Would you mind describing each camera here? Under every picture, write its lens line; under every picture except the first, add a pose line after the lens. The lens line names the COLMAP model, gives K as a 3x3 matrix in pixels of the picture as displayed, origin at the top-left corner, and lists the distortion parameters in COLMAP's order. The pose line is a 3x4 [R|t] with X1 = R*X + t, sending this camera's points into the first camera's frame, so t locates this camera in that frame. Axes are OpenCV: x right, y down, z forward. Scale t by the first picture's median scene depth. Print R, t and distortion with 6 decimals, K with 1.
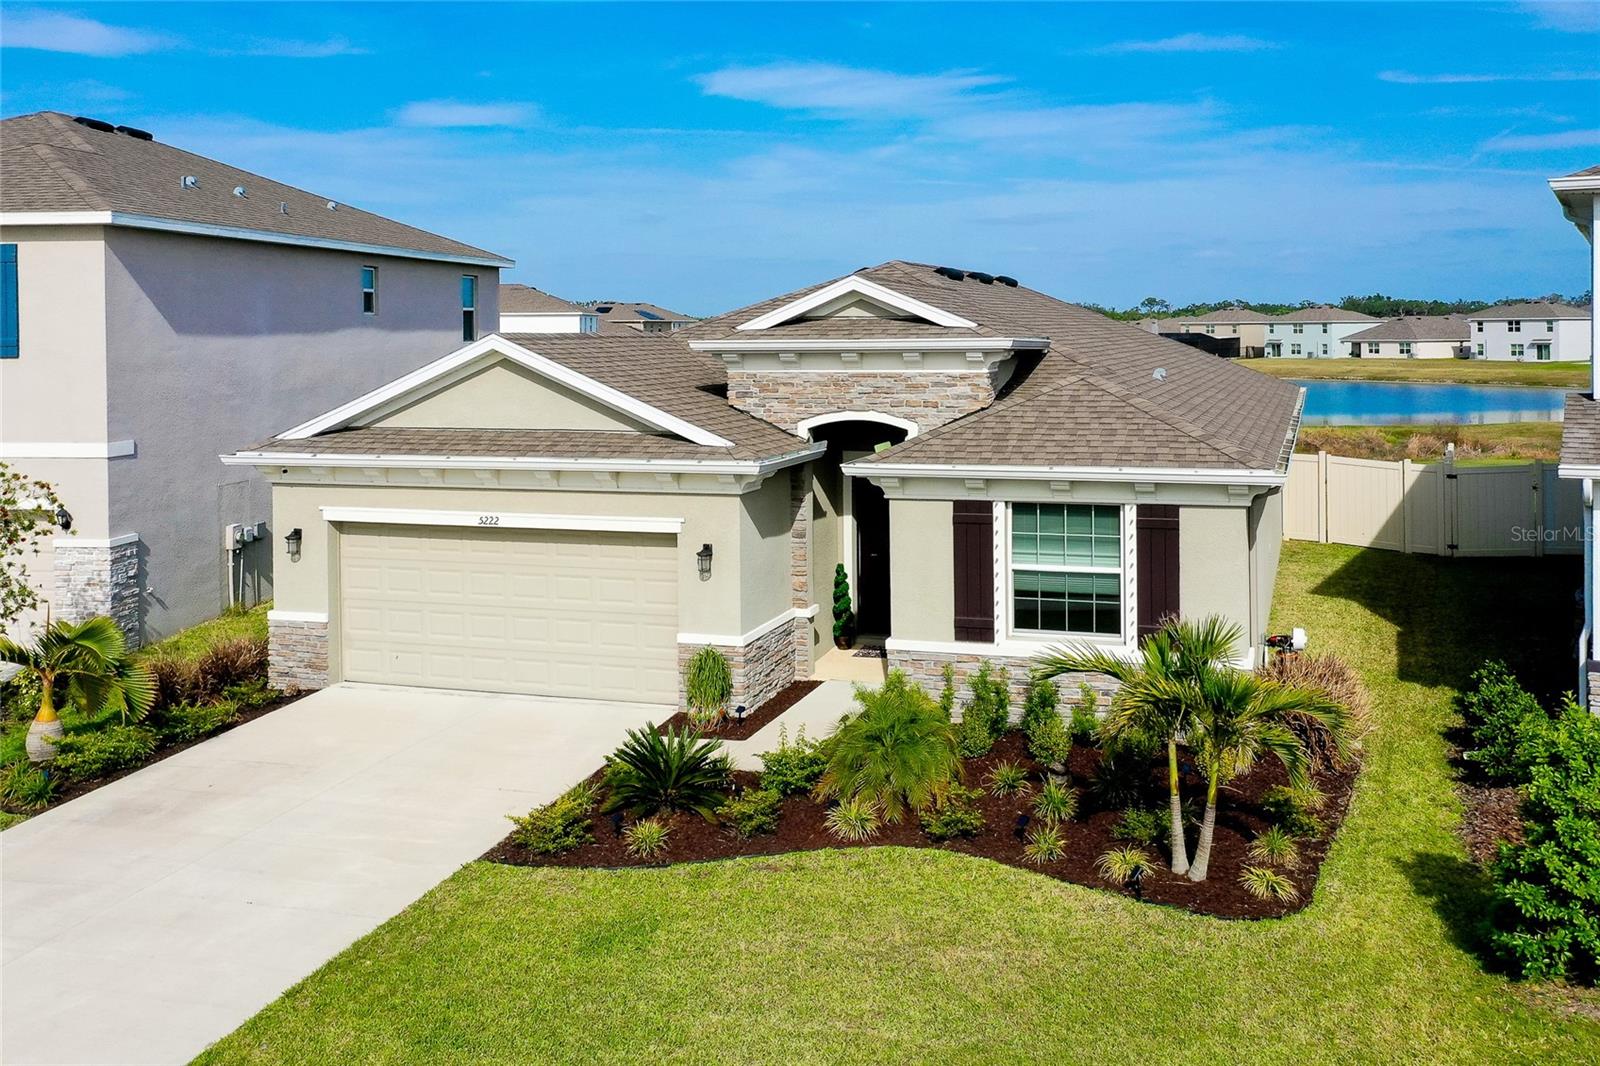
lens RADIAL K [[1465.4, 0, 888.0], [0, 1465.4, 355.3], [0, 0, 1]] dist [0.001448, 0.000948]
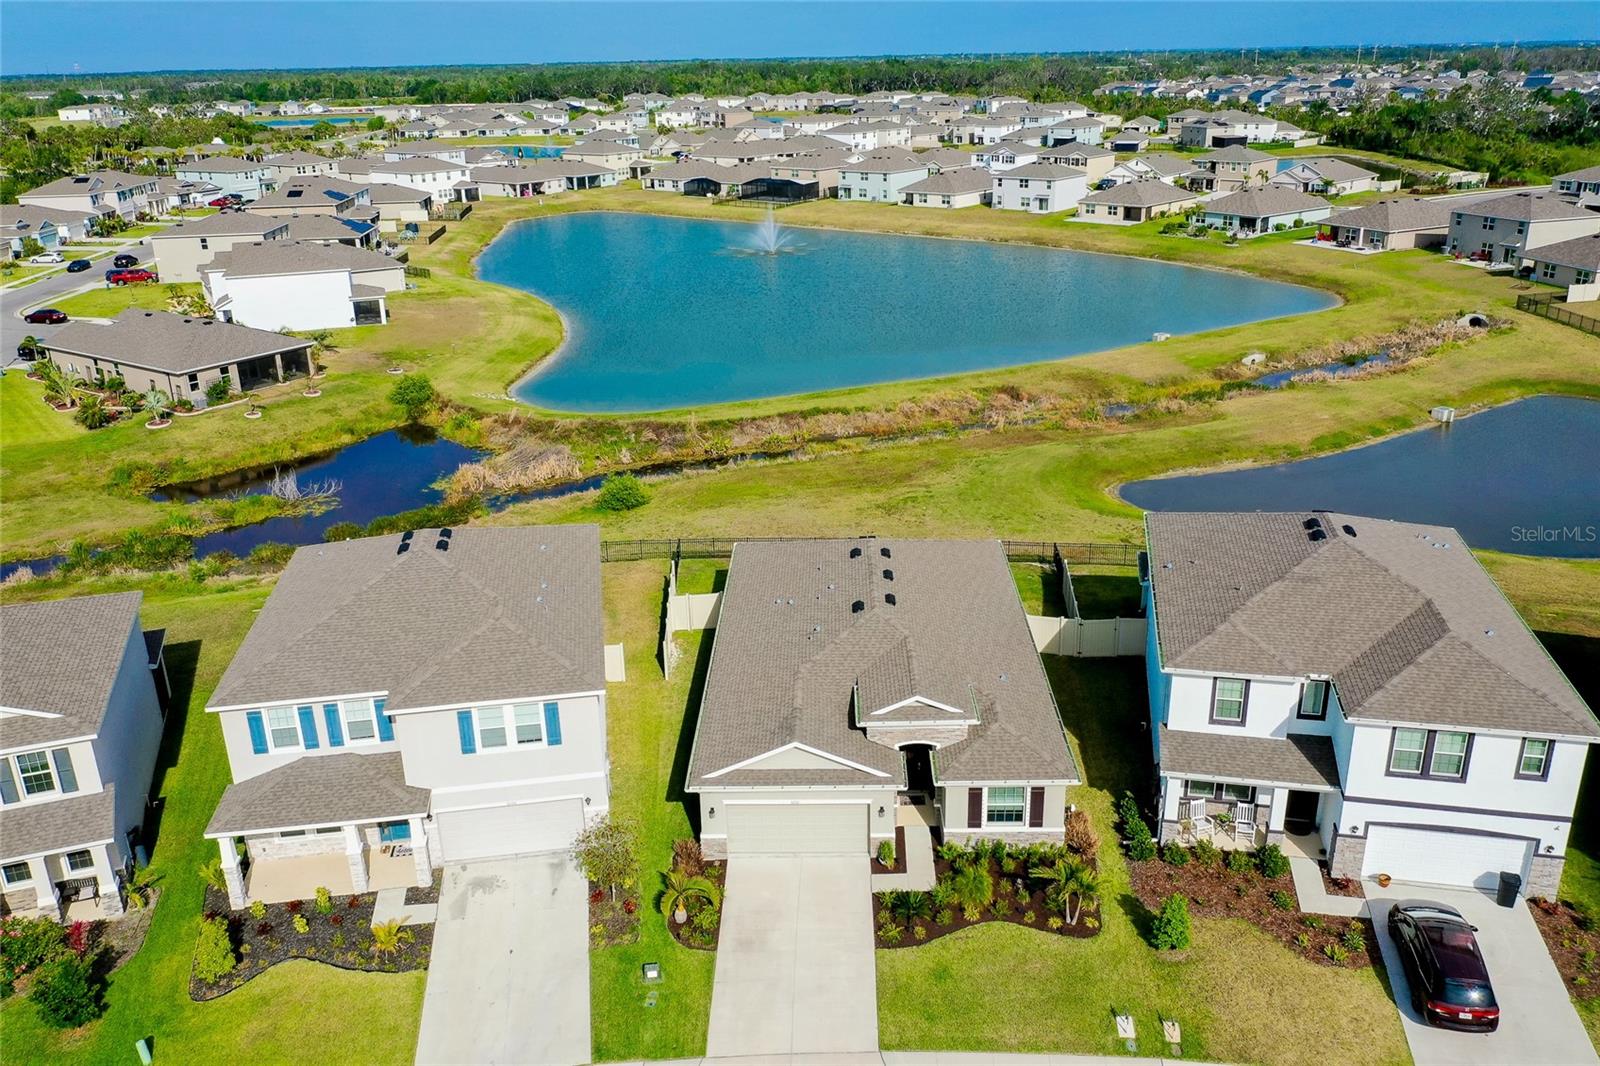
lens RADIAL K [[1256.6, 0, 802.0], [0, 1256.6, 531.6], [0, 0, 1]] dist [-0.007718, 0.009829]
pose [[0.965942, -0.107660, 0.235298, -0.829151], [0.021916, 0.940106, 0.340177, -1.267586], [-0.257829, -0.323435, 0.910447, -1.060447]]
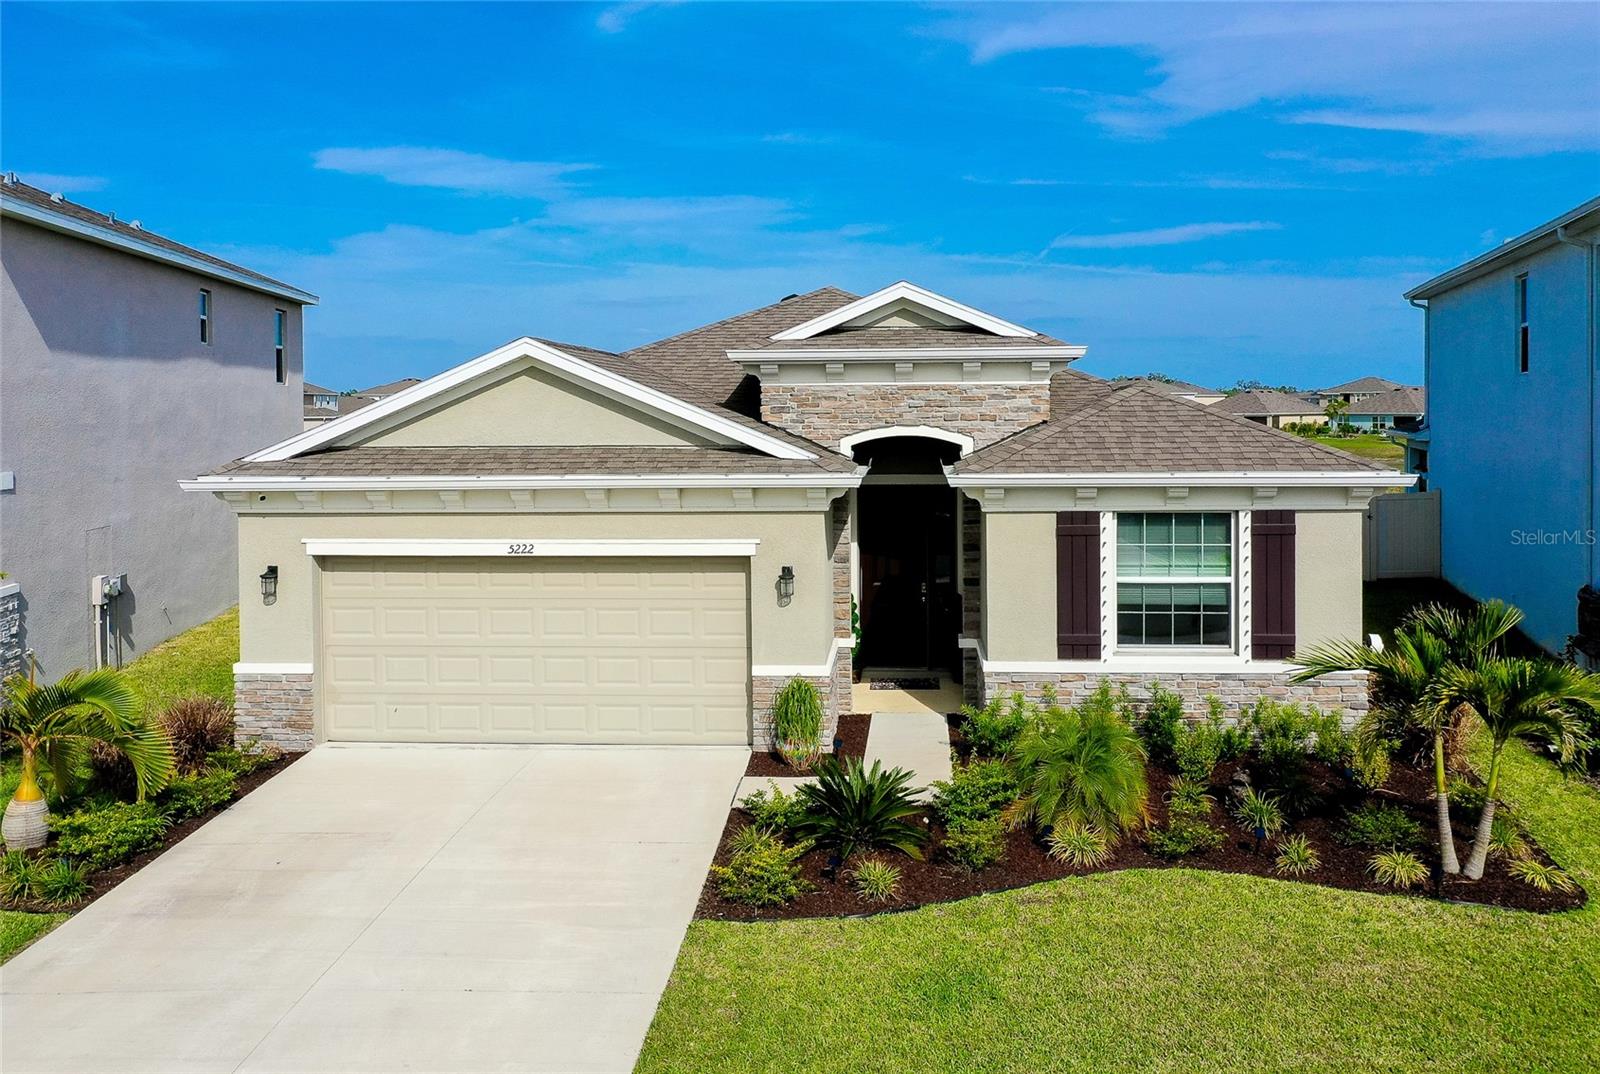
lens RADIAL K [[1408.7, 0, 821.2], [0, 1408.7, 437.4], [0, 0, 1]] dist [-0.000512, 0.003323]
pose [[0.975314, -0.004763, 0.220772, -0.310988], [0.003908, 0.999983, 0.004308, 0.046512], [-0.220788, -0.003339, 0.975316, 0.142741]]
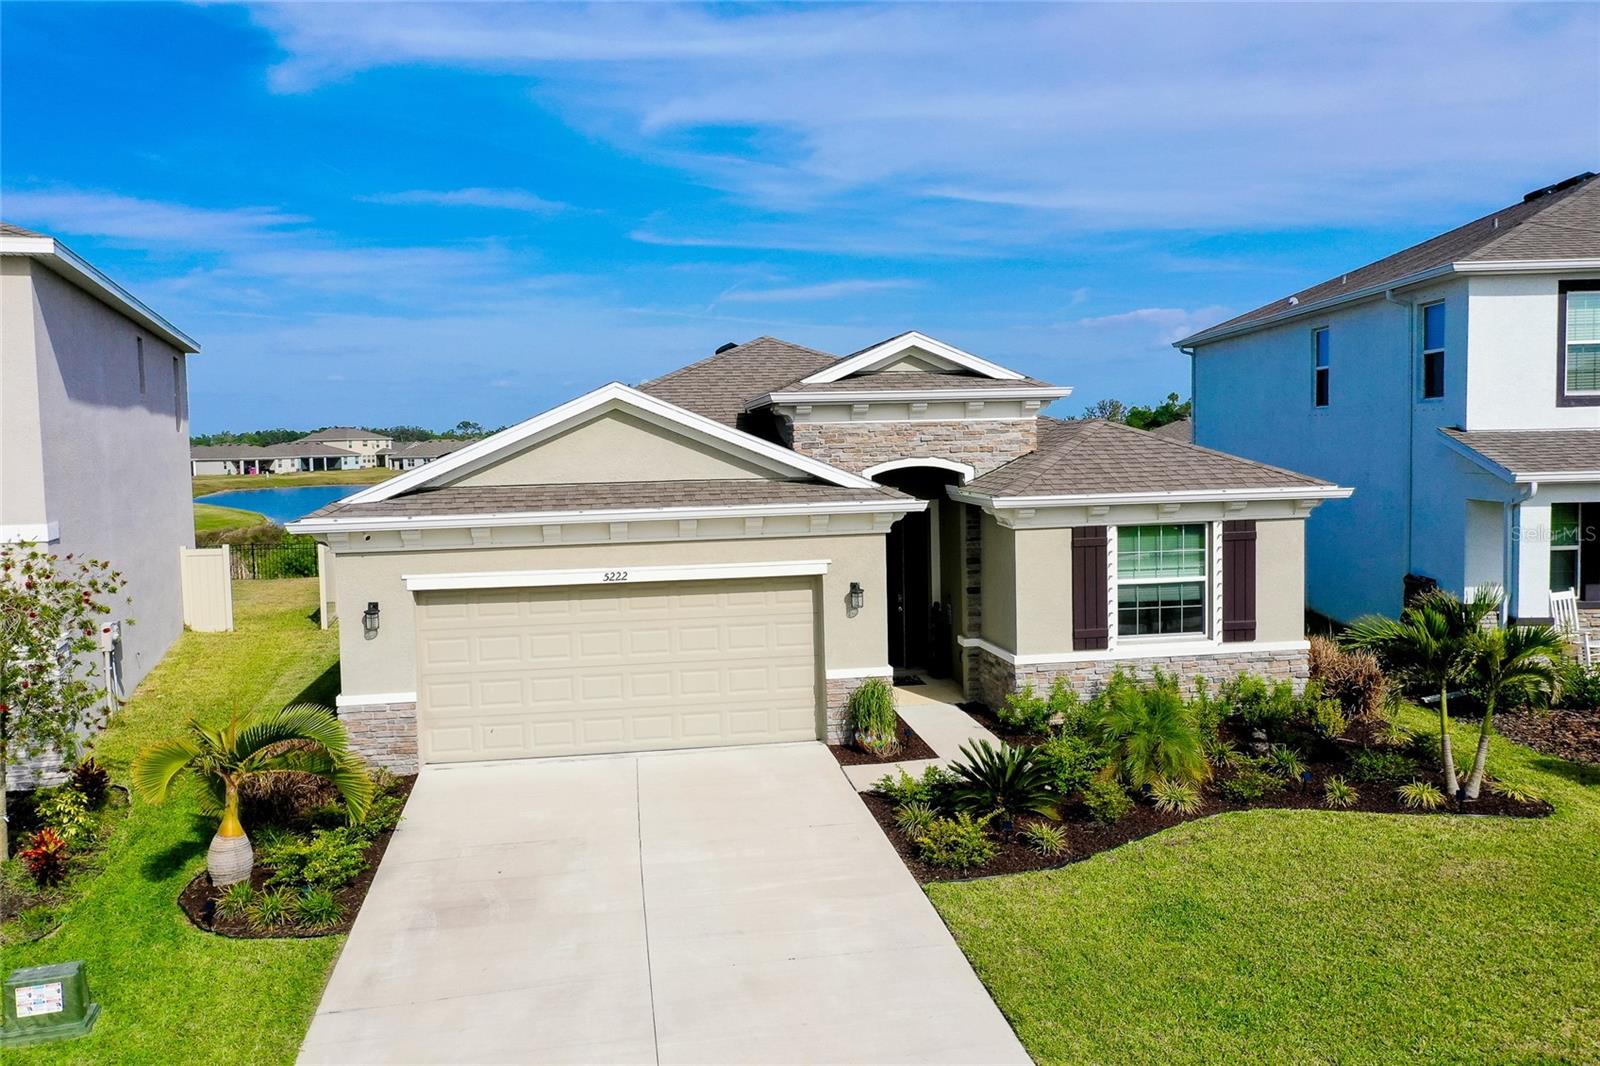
lens RADIAL K [[1261.3, 0, 802.0], [0, 1261.3, 535.5], [0, 0, 1]] dist [-0.000212, 0.000795]
pose [[0.901413, -0.046765, 0.430428, -0.569927], [0.024492, 0.998065, 0.057145, 0.045070], [-0.432267, -0.040969, 0.900814, 0.216487]]
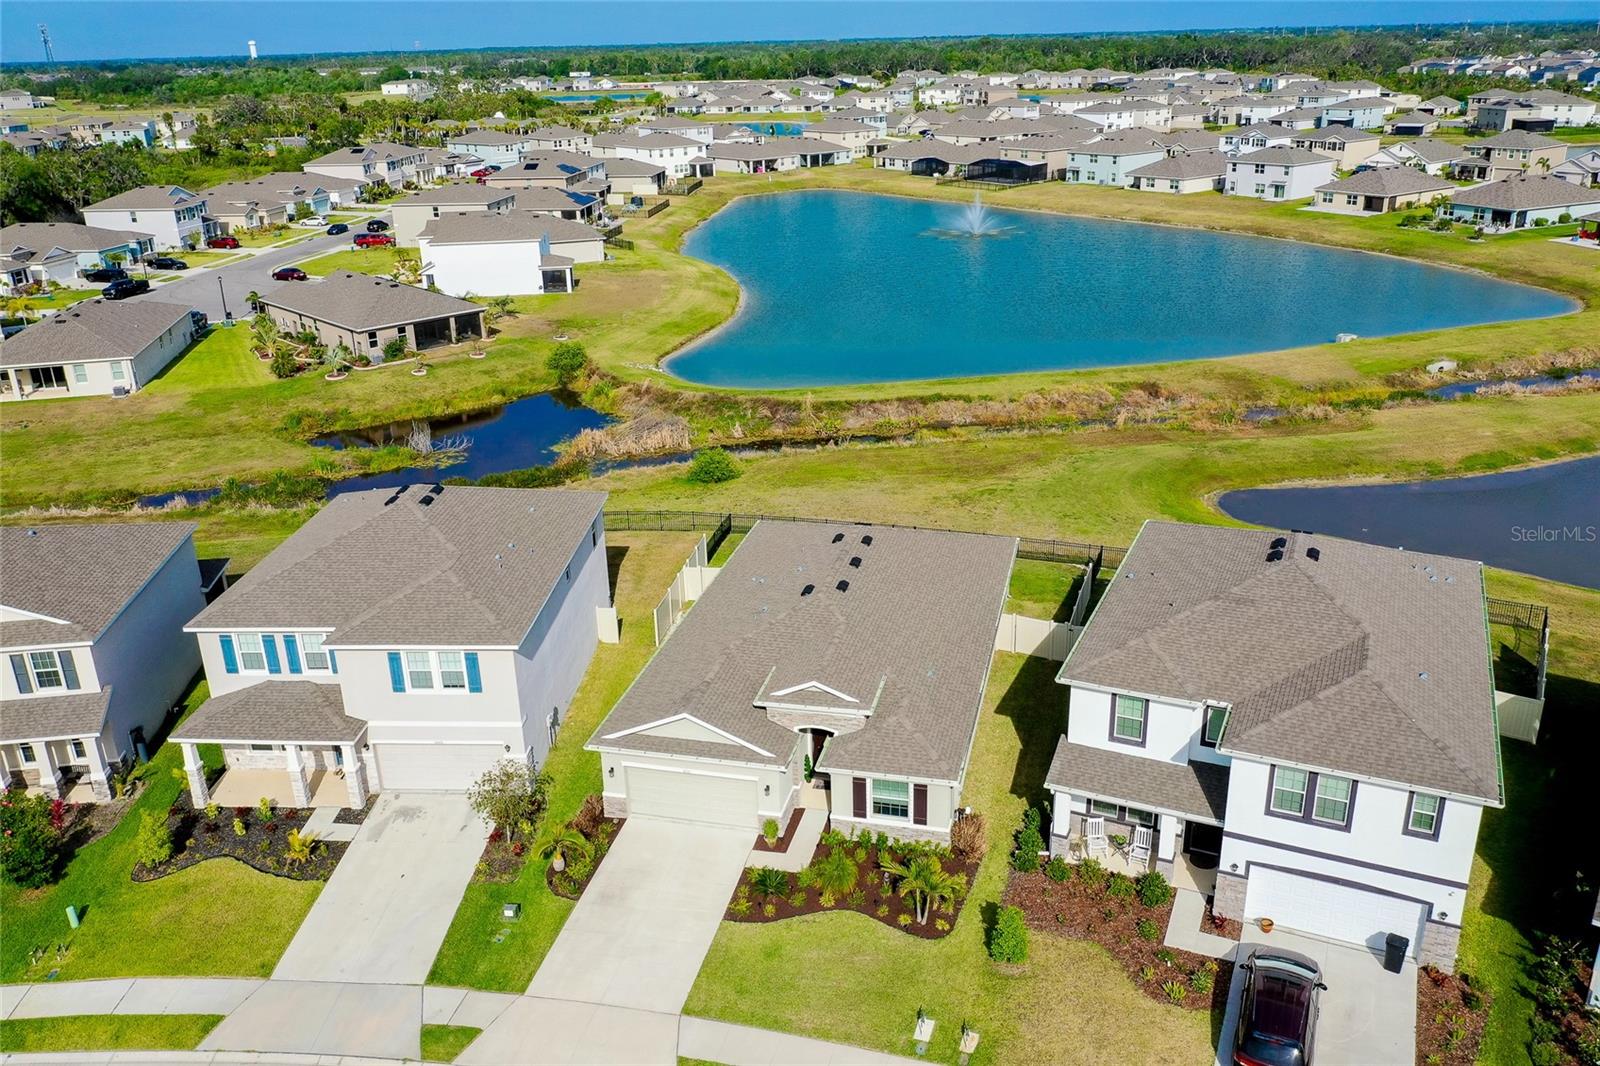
lens RADIAL K [[1261.3, 0, 802.0], [0, 1261.3, 535.5], [0, 0, 1]] dist [-0.000212, 0.000795]
pose [[0.998958, -0.035304, 0.028916, -0.115813], [0.022865, 0.935581, 0.352372, -1.274288], [-0.039493, -0.351344, 0.935413, -1.225130]]
